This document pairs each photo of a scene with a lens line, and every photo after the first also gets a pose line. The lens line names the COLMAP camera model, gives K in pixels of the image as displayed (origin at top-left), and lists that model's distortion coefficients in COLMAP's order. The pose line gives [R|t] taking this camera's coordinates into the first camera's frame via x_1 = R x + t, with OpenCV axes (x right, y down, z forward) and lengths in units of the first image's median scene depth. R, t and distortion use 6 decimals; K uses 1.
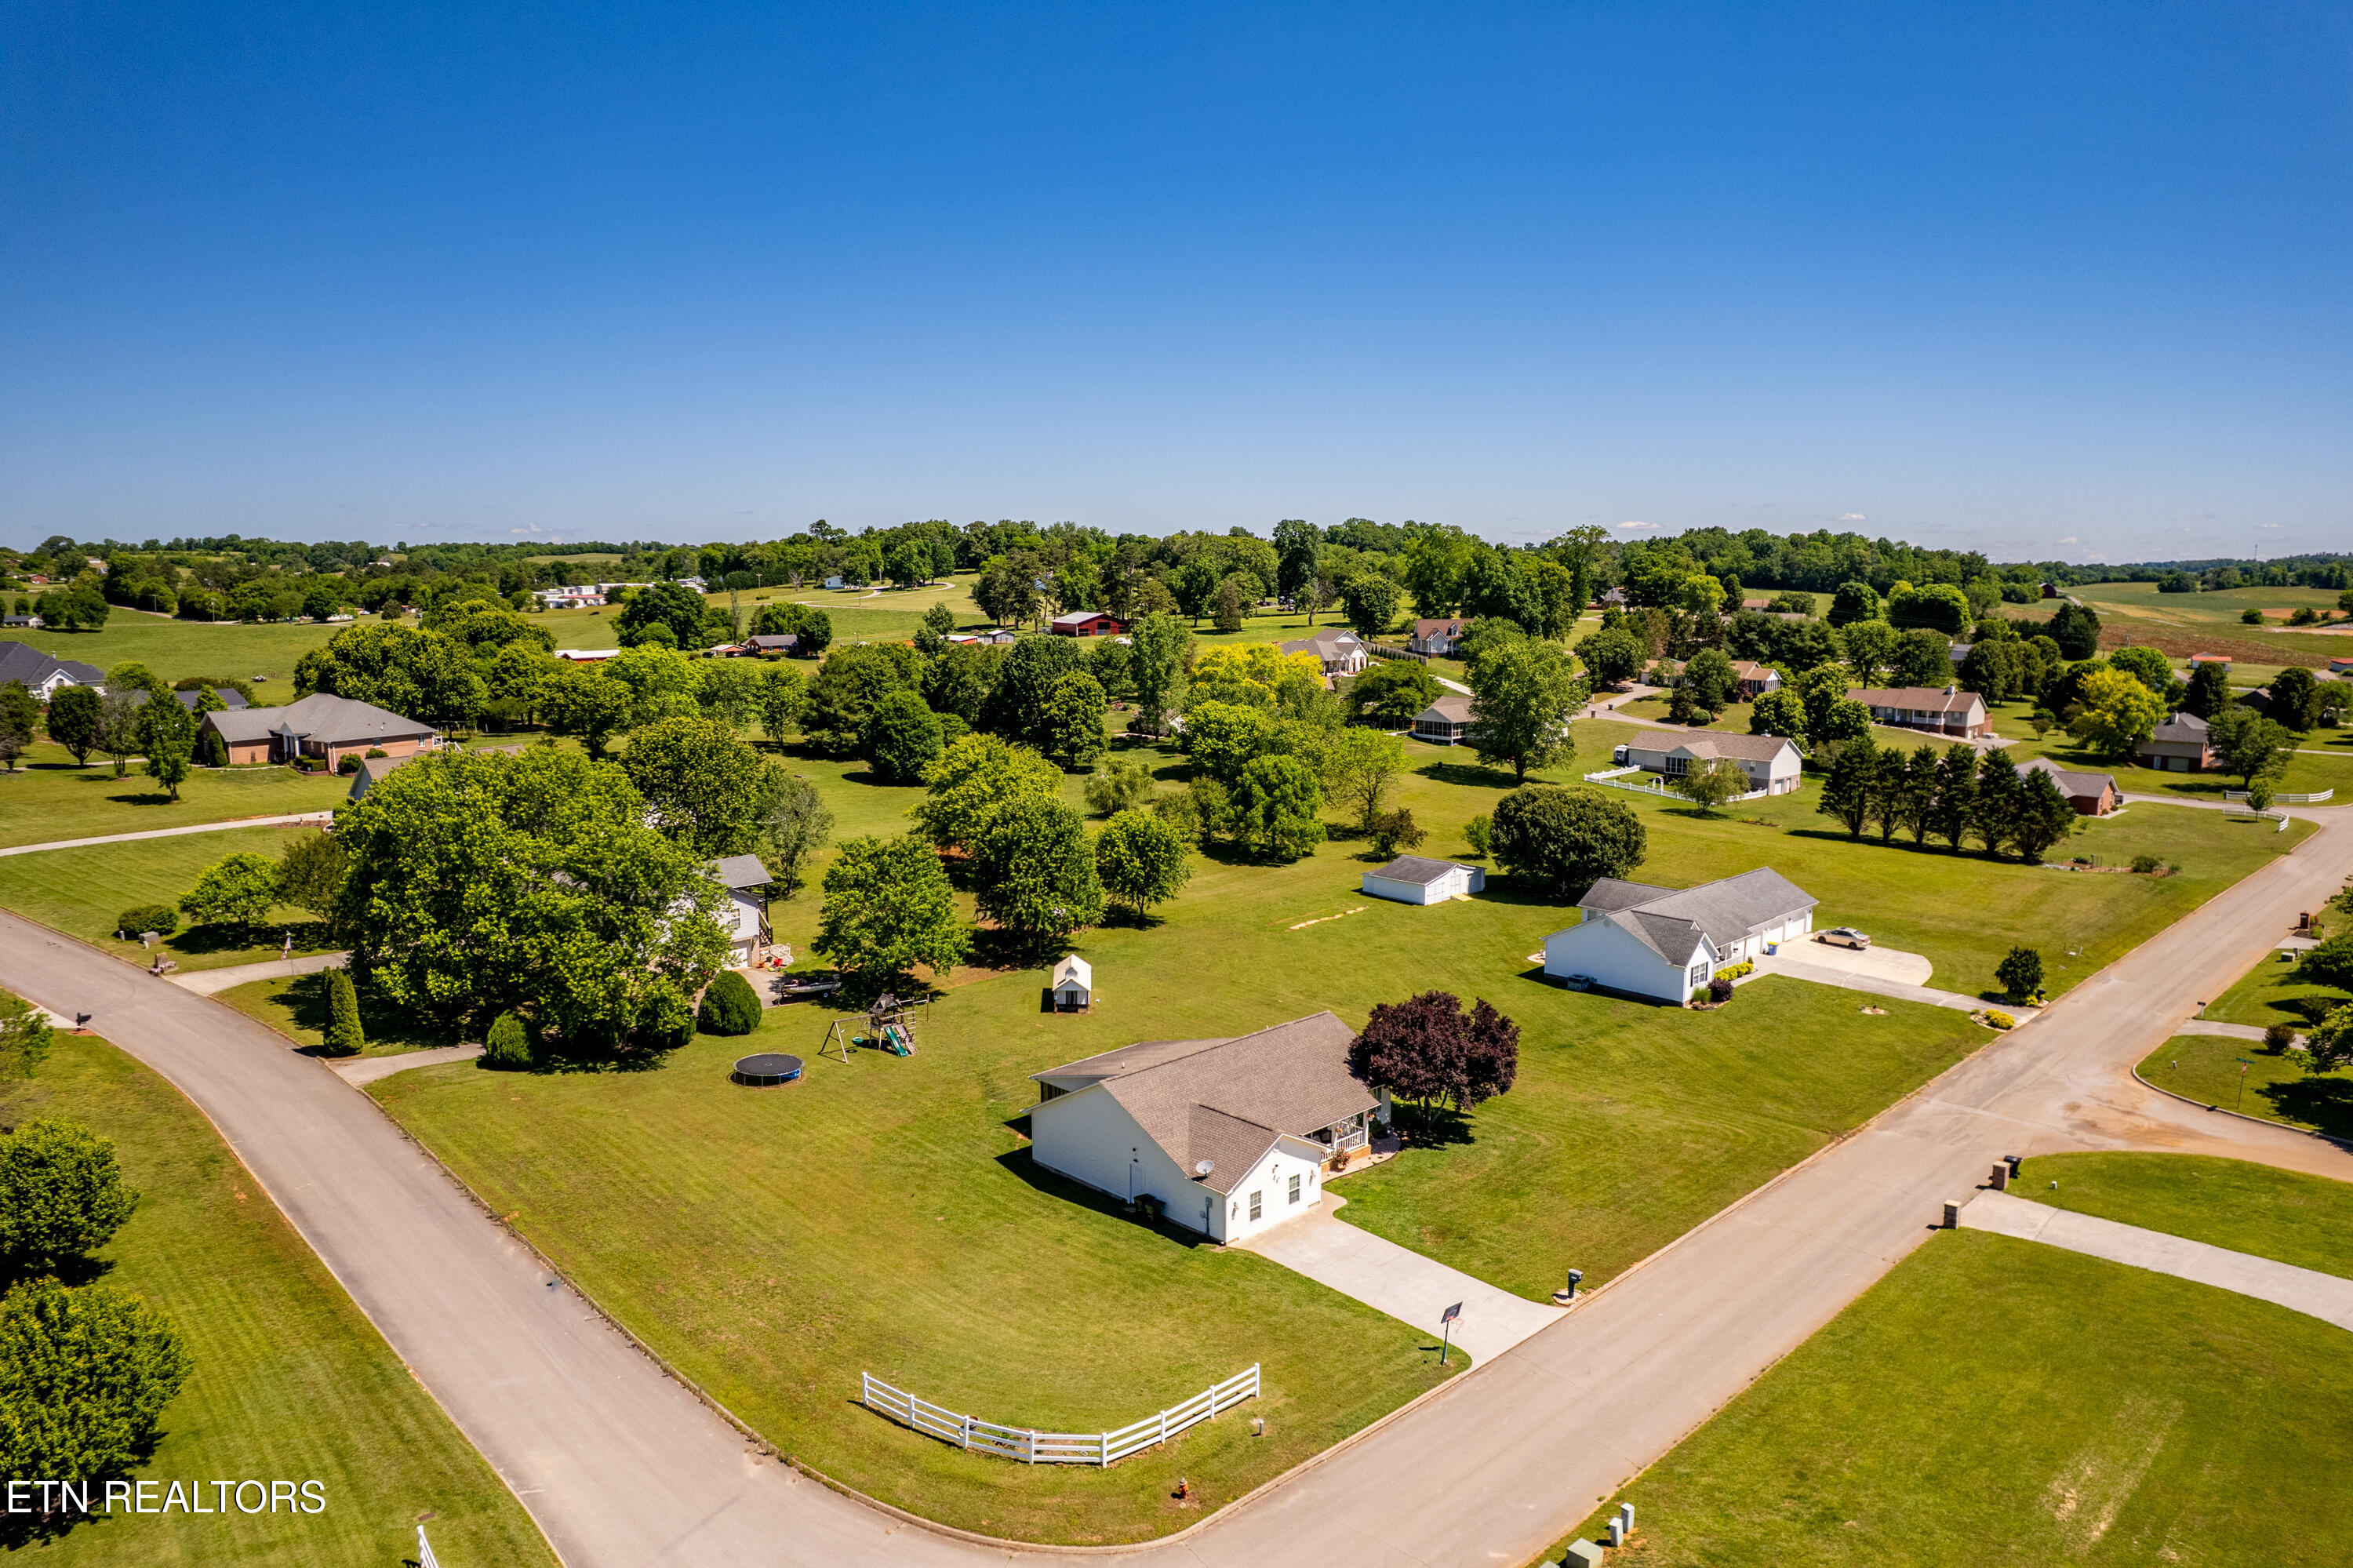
lens RADIAL K [[1509.6, 0, 1174.2], [0, 1509.6, 787.8], [0, 0, 1]] dist [-0.087289, 0.085037]
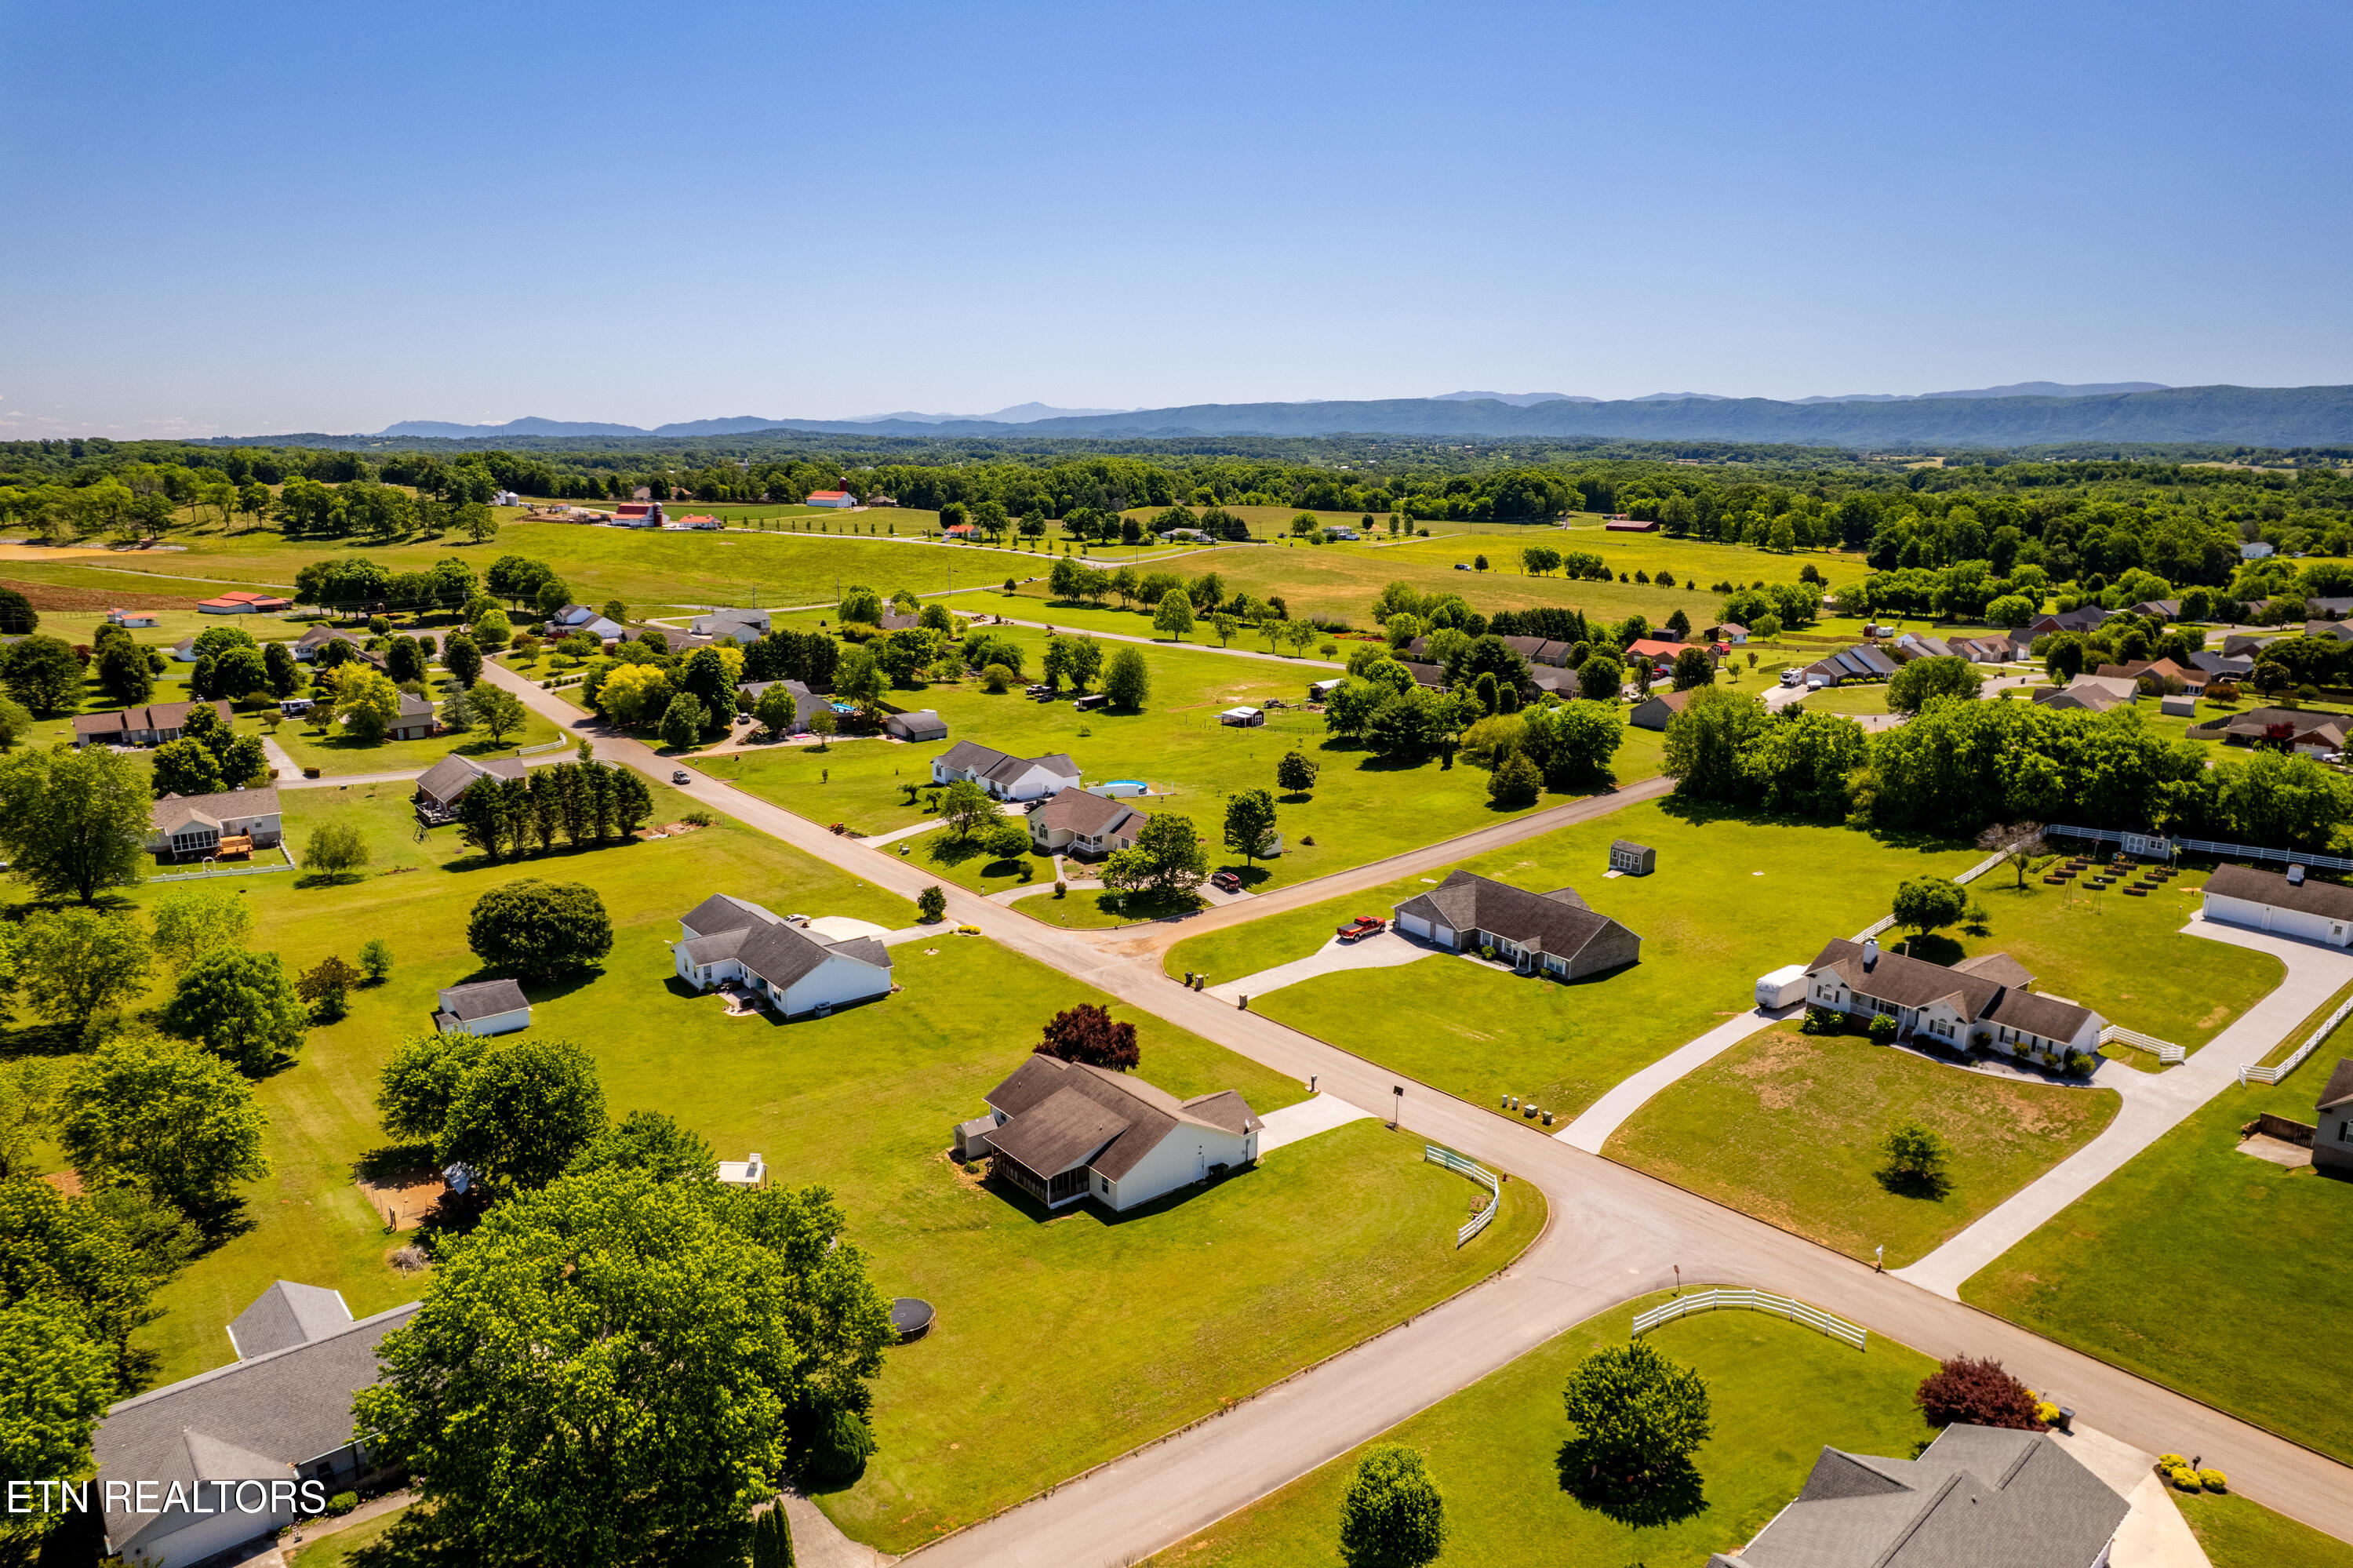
lens RADIAL K [[1506.7, 0, 1173.4], [0, 1506.7, 789.3], [0, 0, 1]] dist [-0.075036, 0.064424]
pose [[0.094854, -0.227533, 0.969139, -1.005524], [0.139622, 0.966947, 0.213353, -0.318885], [-0.985651, 0.115075, 0.123487, 0.527950]]
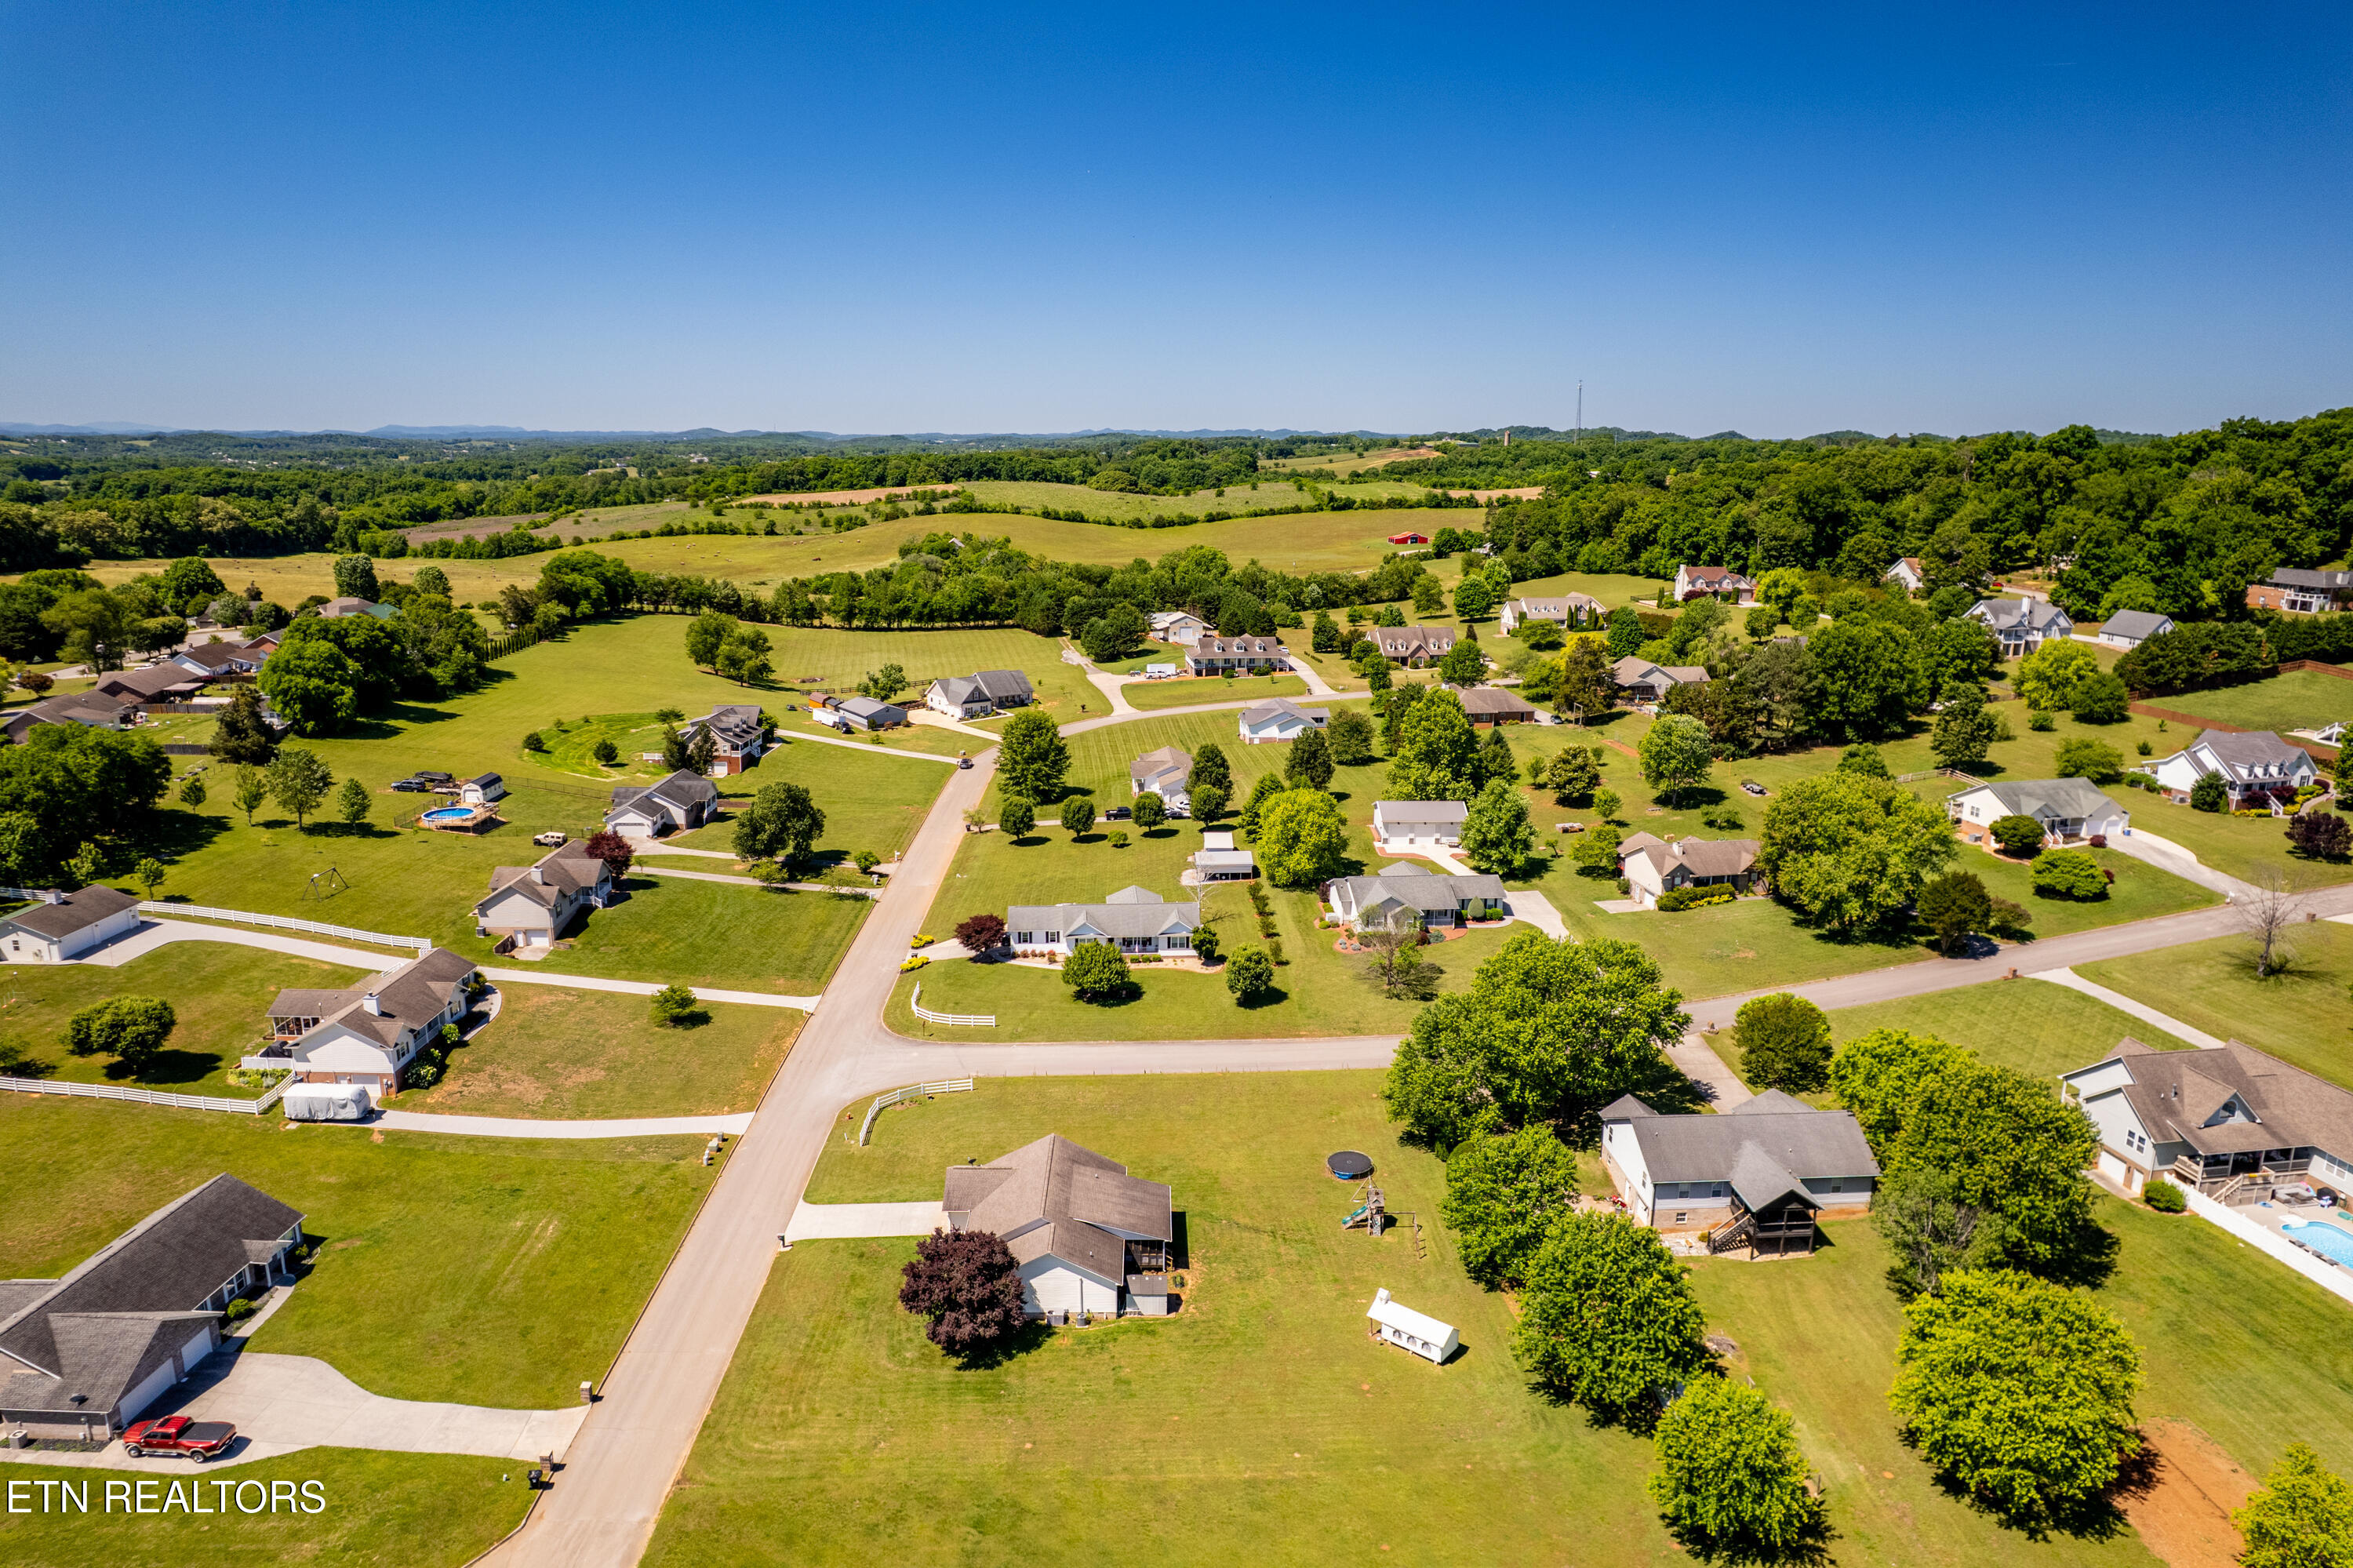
lens RADIAL K [[1506.7, 0, 1173.4], [0, 1506.7, 789.3], [0, 0, 1]] dist [-0.075036, 0.064424]
pose [[-0.688198, 0.166455, -0.706170, 0.695659], [-0.107591, 0.939150, 0.326224, -0.522018], [0.717501, 0.300484, -0.628412, 1.414371]]
